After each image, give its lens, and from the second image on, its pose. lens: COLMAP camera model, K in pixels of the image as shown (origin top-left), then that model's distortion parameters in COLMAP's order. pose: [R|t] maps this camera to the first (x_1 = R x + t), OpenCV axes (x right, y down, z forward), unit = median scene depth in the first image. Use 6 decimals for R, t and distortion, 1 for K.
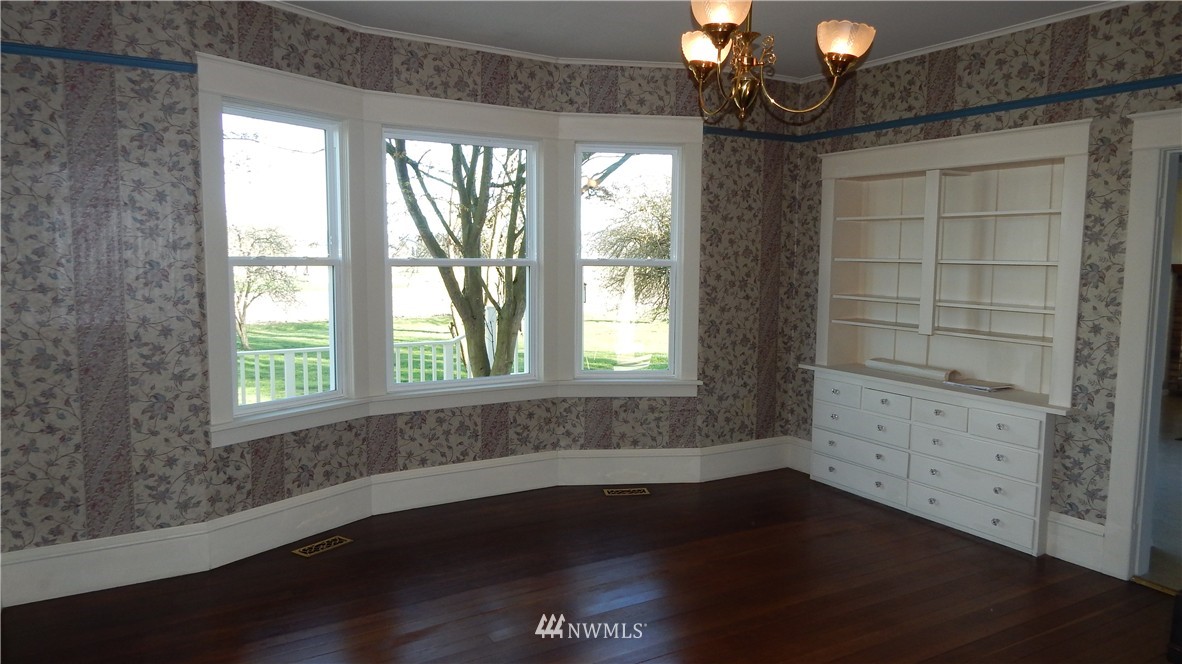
lens RADIAL K [[778.6, 0, 594.8], [0, 778.6, 328.9], [0, 0, 1]] dist [-0.003061, -0.000632]
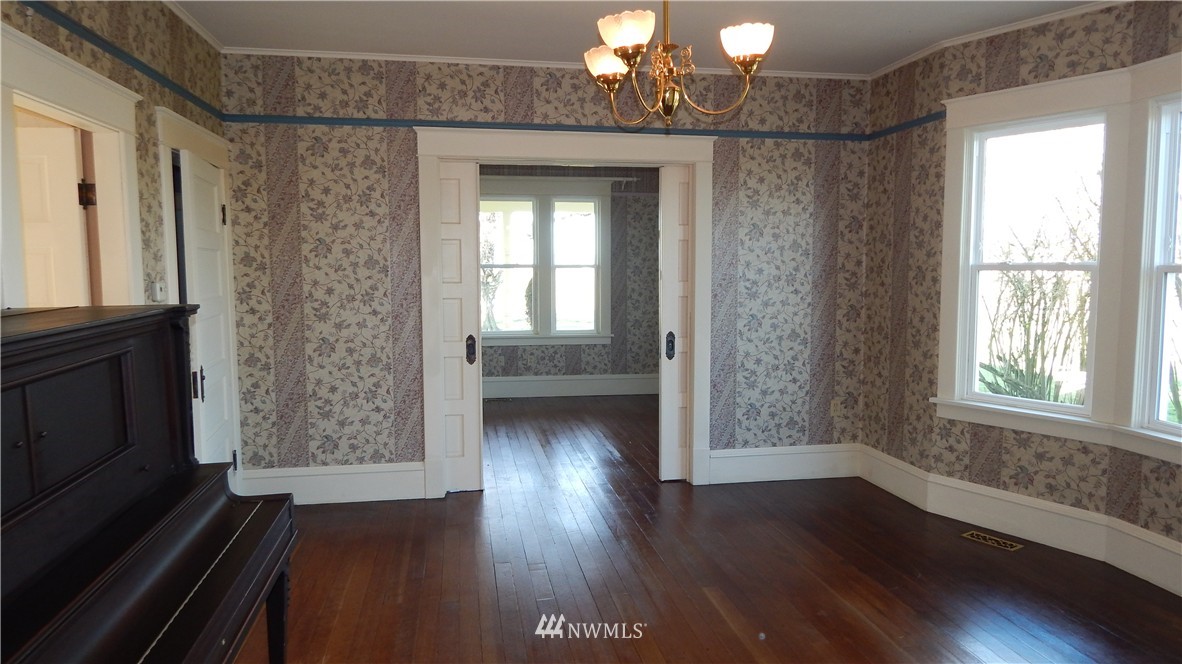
lens RADIAL K [[778.6, 0, 594.8], [0, 778.6, 328.9], [0, 0, 1]] dist [-0.003061, -0.000632]
pose [[-0.356853, 0.069386, -0.931580, 0.820321], [-0.088540, 0.990236, 0.107671, -0.067829], [0.929955, 0.120905, -0.347225, 0.873973]]
